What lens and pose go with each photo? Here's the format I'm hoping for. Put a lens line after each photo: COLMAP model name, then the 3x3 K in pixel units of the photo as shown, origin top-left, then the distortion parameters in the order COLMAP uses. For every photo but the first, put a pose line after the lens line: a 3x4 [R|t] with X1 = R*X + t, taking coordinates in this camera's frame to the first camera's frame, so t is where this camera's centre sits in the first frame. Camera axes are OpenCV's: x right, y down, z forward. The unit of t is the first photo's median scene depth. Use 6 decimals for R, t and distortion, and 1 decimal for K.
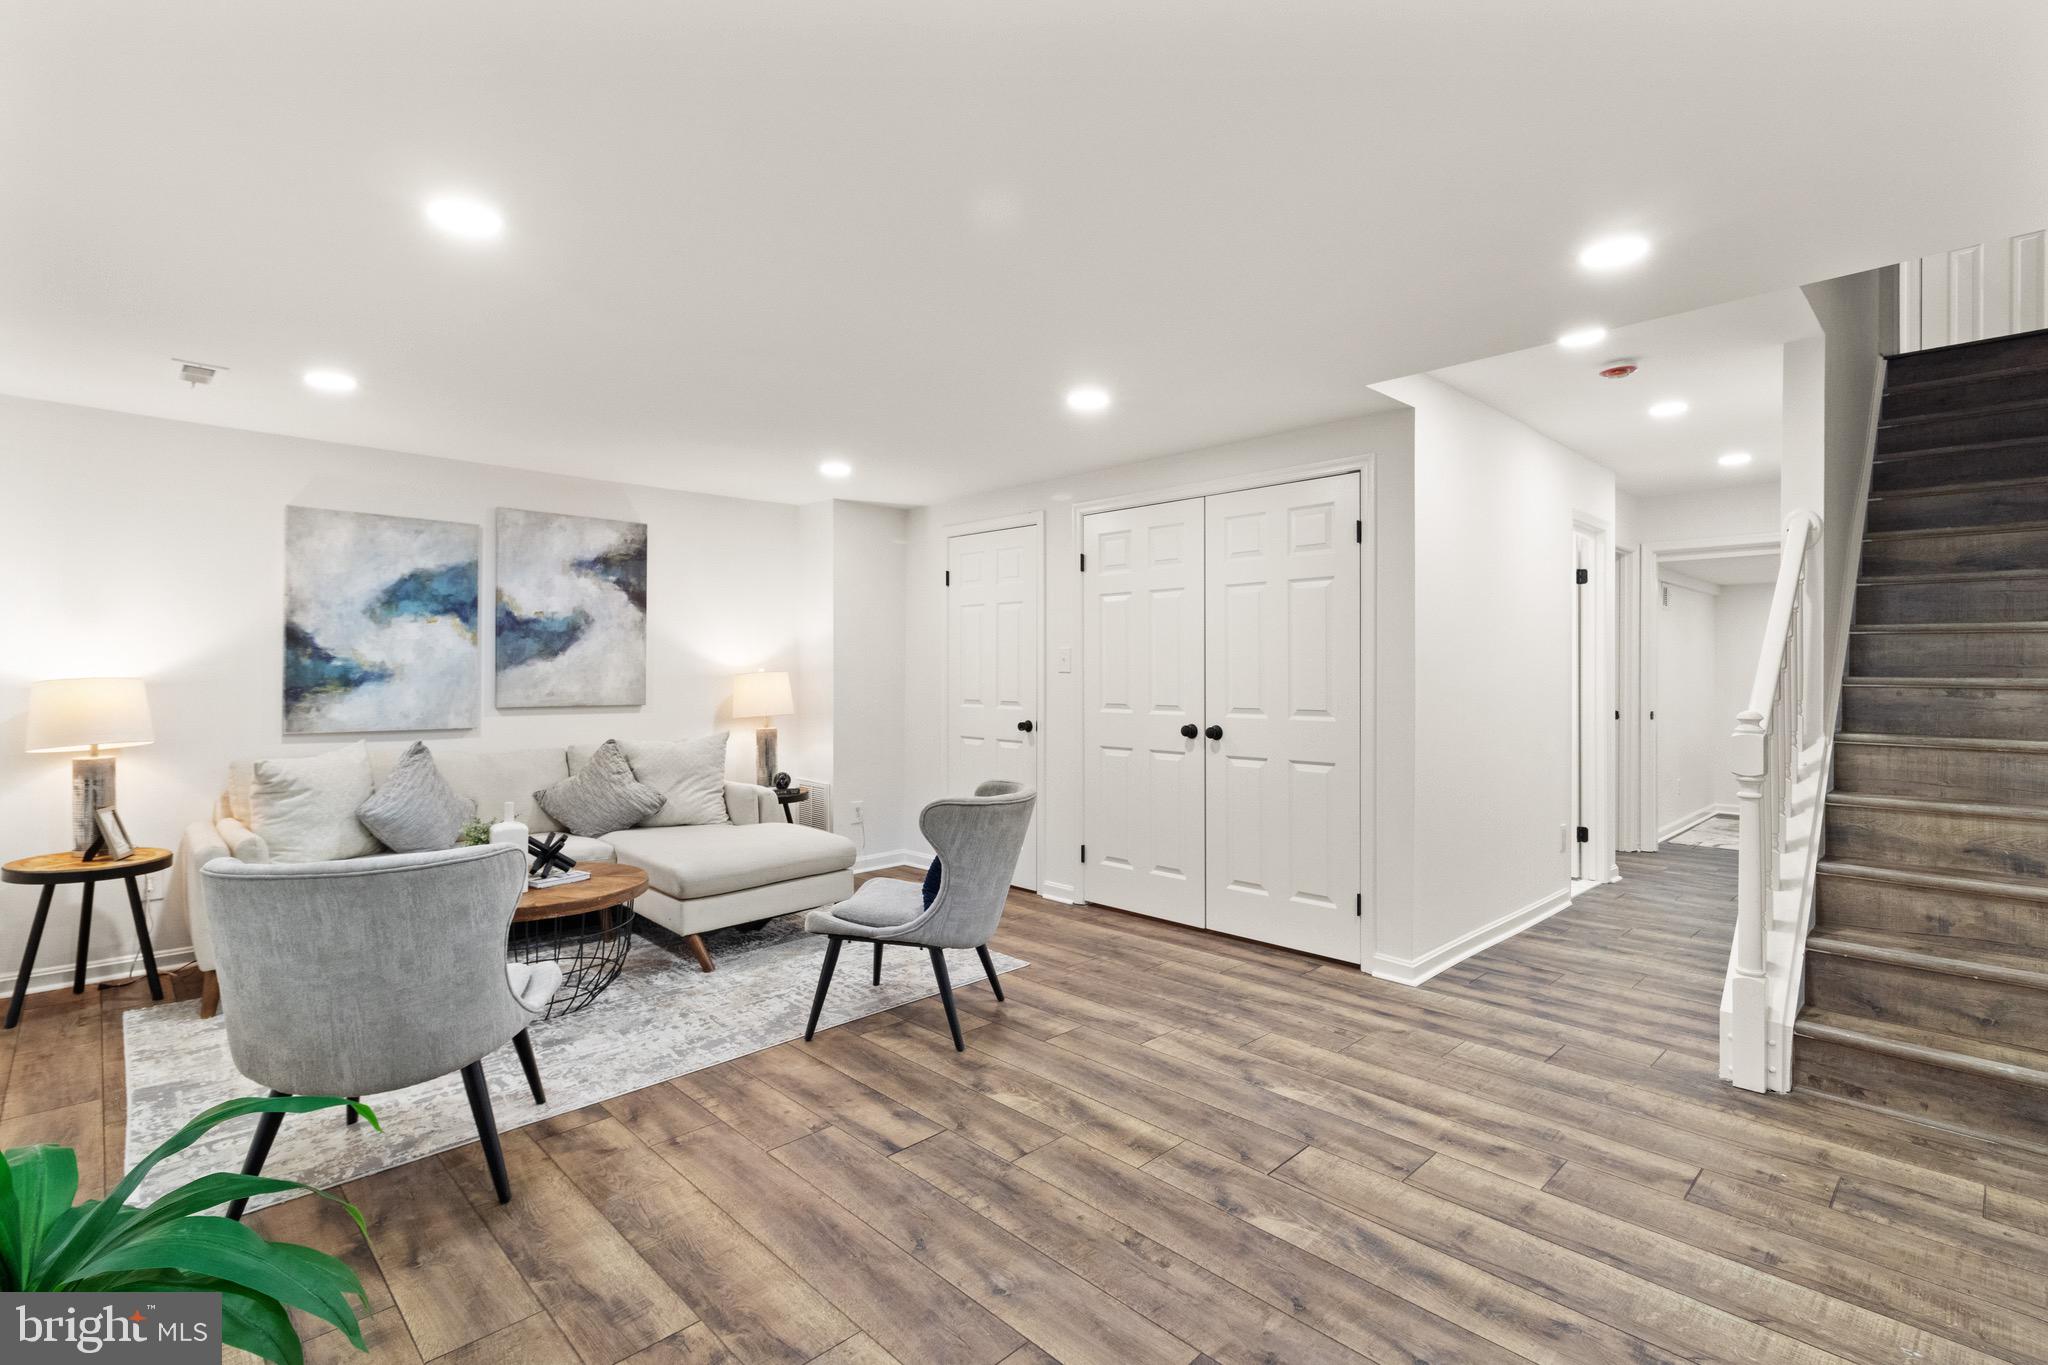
lens RADIAL K [[948.2, 0, 1017.0], [0, 948.2, 672.9], [0, 0, 1]] dist [-0.000019, 0.000235]
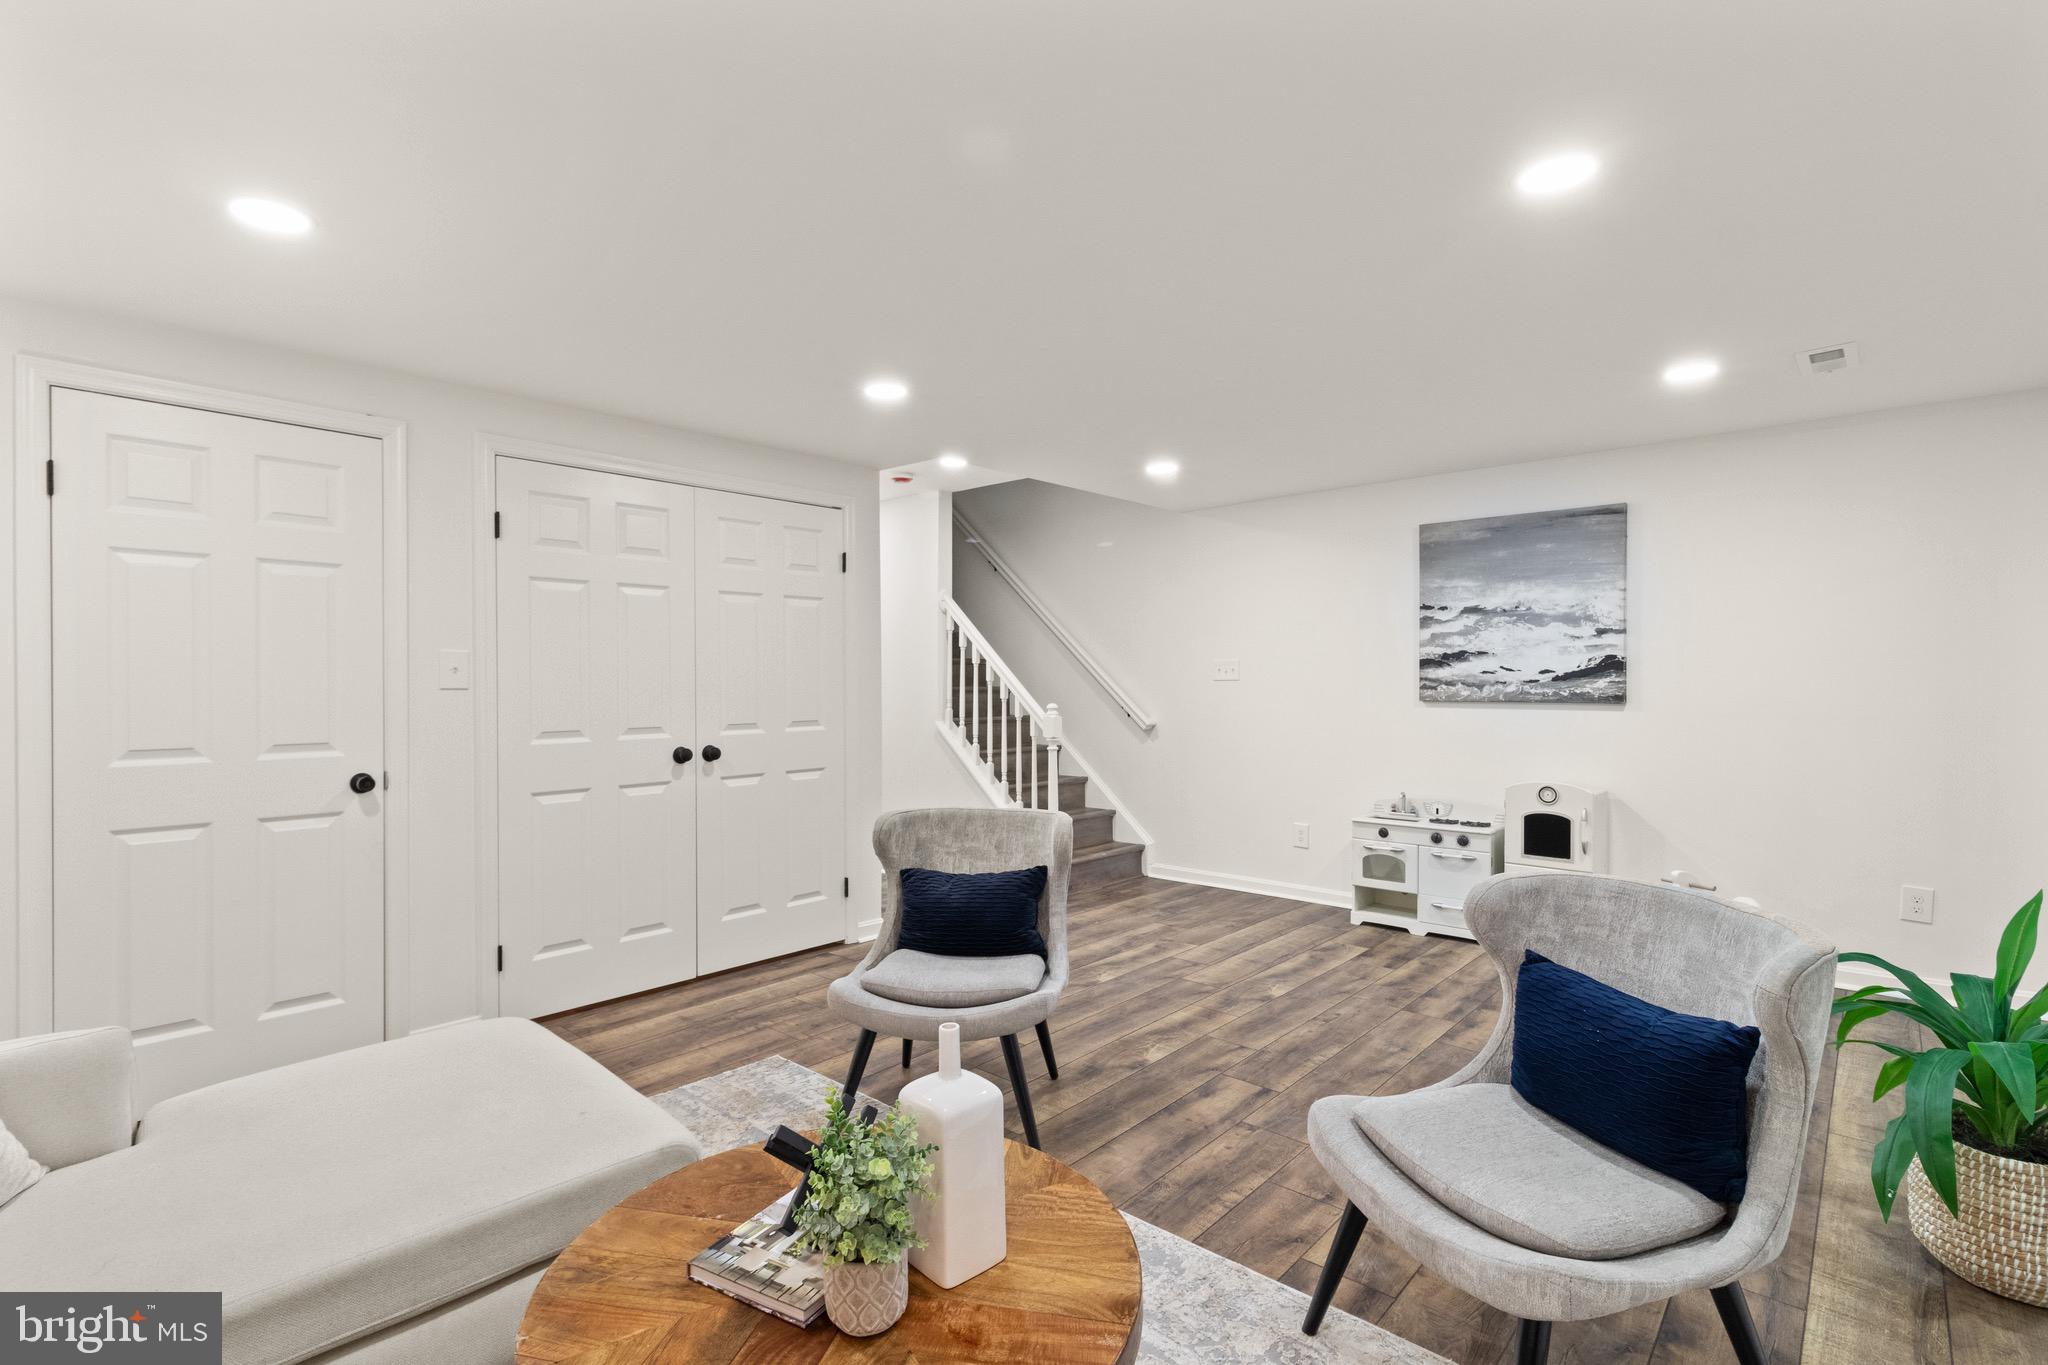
lens RADIAL K [[948.2, 0, 1017.0], [0, 948.2, 672.9], [0, 0, 1]] dist [-0.000019, 0.000235]
pose [[-0.061176, 0.009540, 0.998081, -0.740155], [0.009498, 0.999915, -0.008975, -0.002813], [-0.998082, 0.008931, -0.061261, 0.793721]]
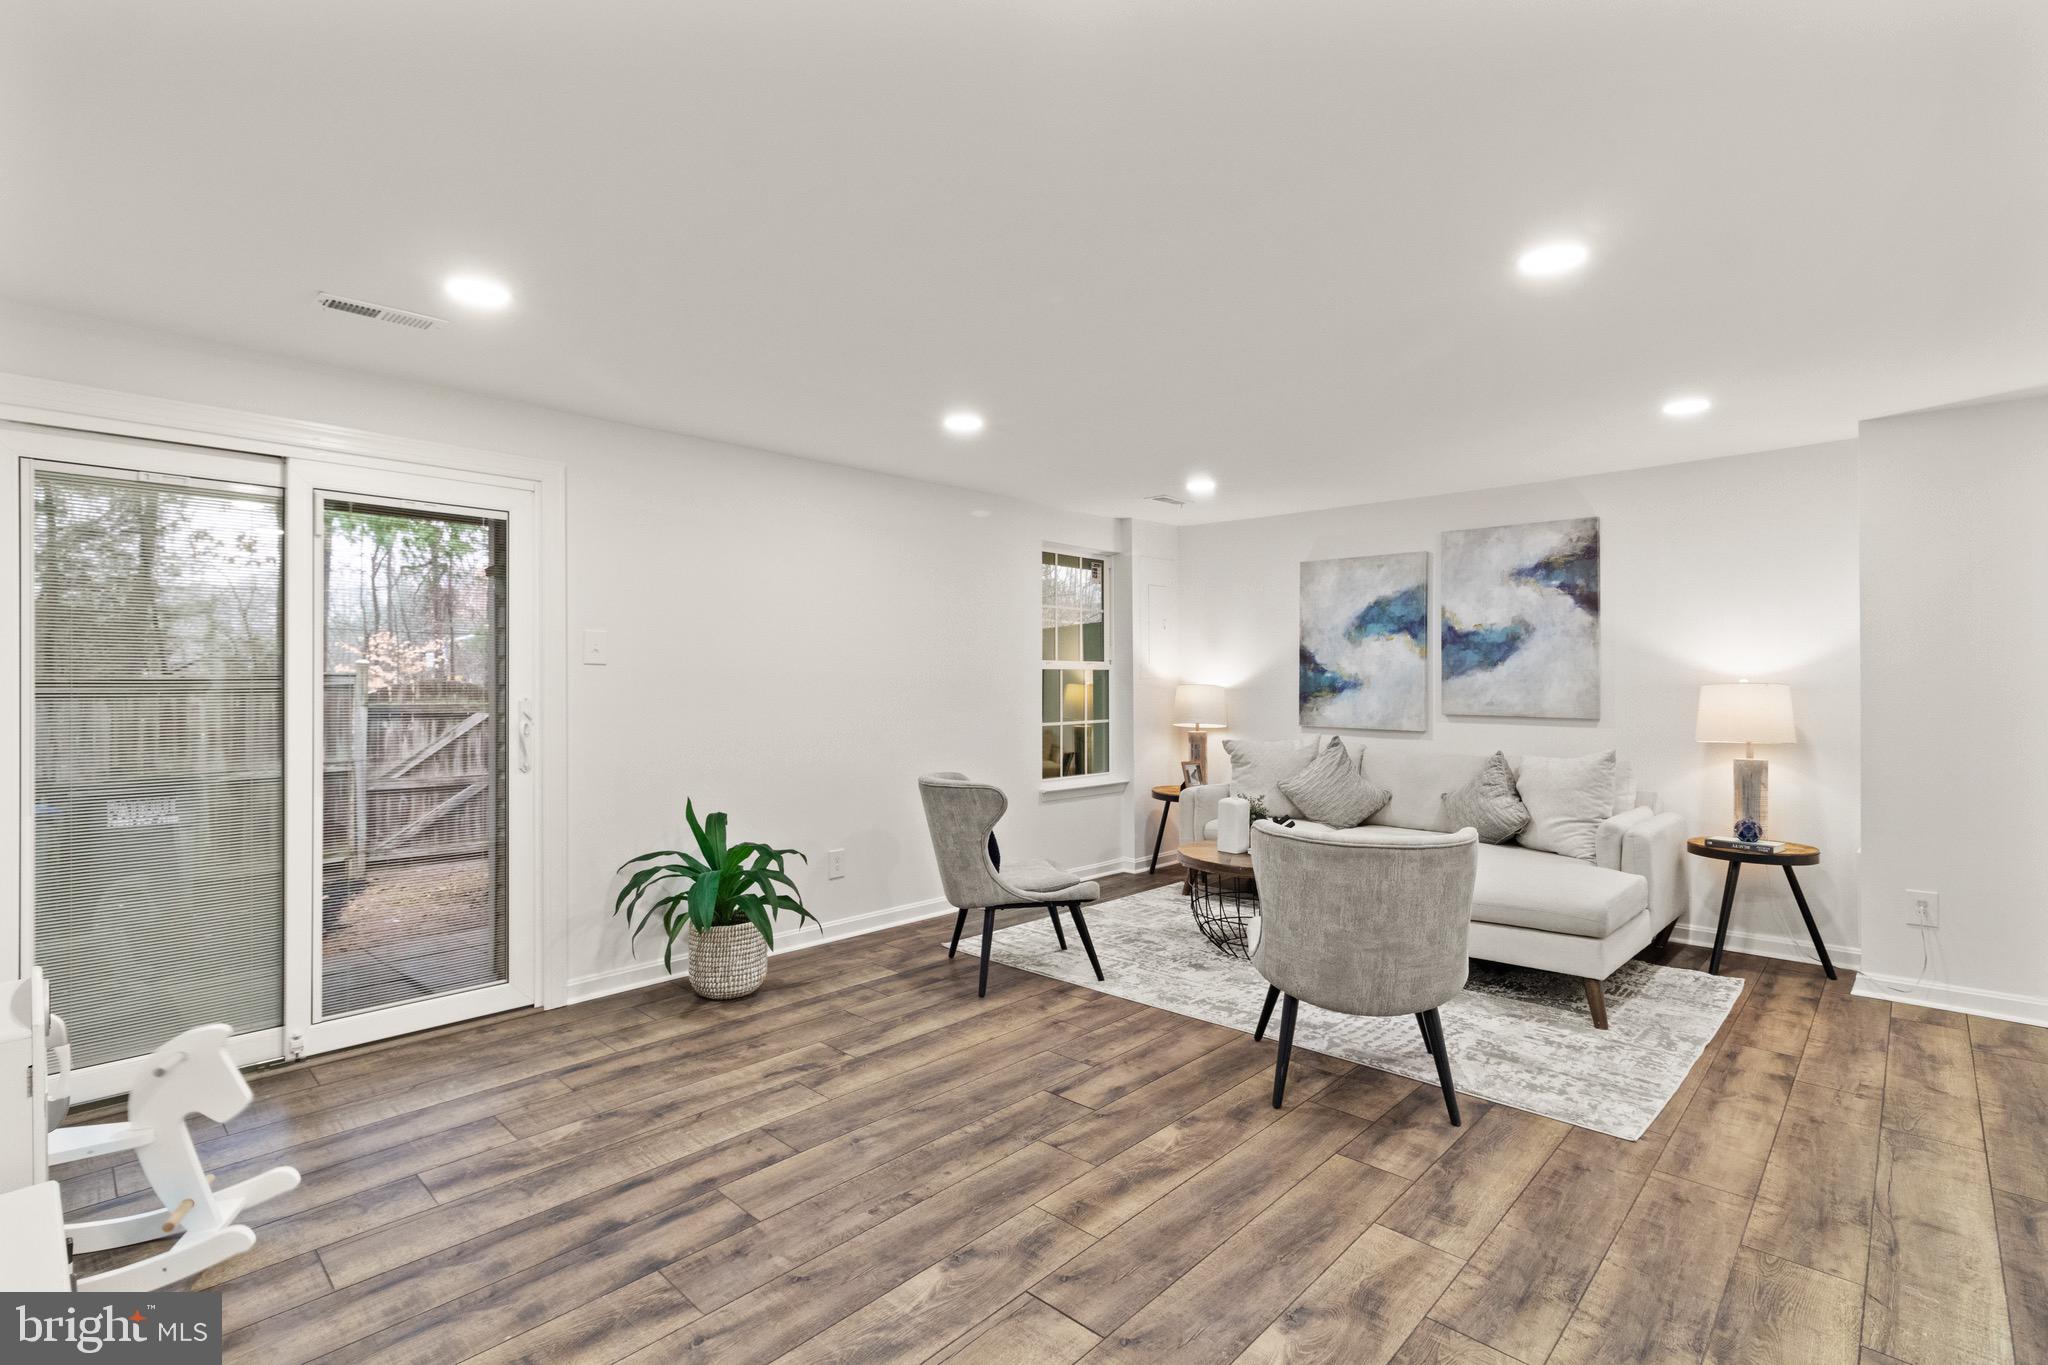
lens RADIAL K [[948.1, 0, 1024.0], [0, 948.1, 682.5], [0, 0, 1]] dist [0.001967, 0.000247]
pose [[0.039335, 0.003577, -0.999220, 0.596492], [-0.003554, 0.999988, 0.003440, -0.002679], [0.999220, 0.003416, 0.039348, 0.527209]]
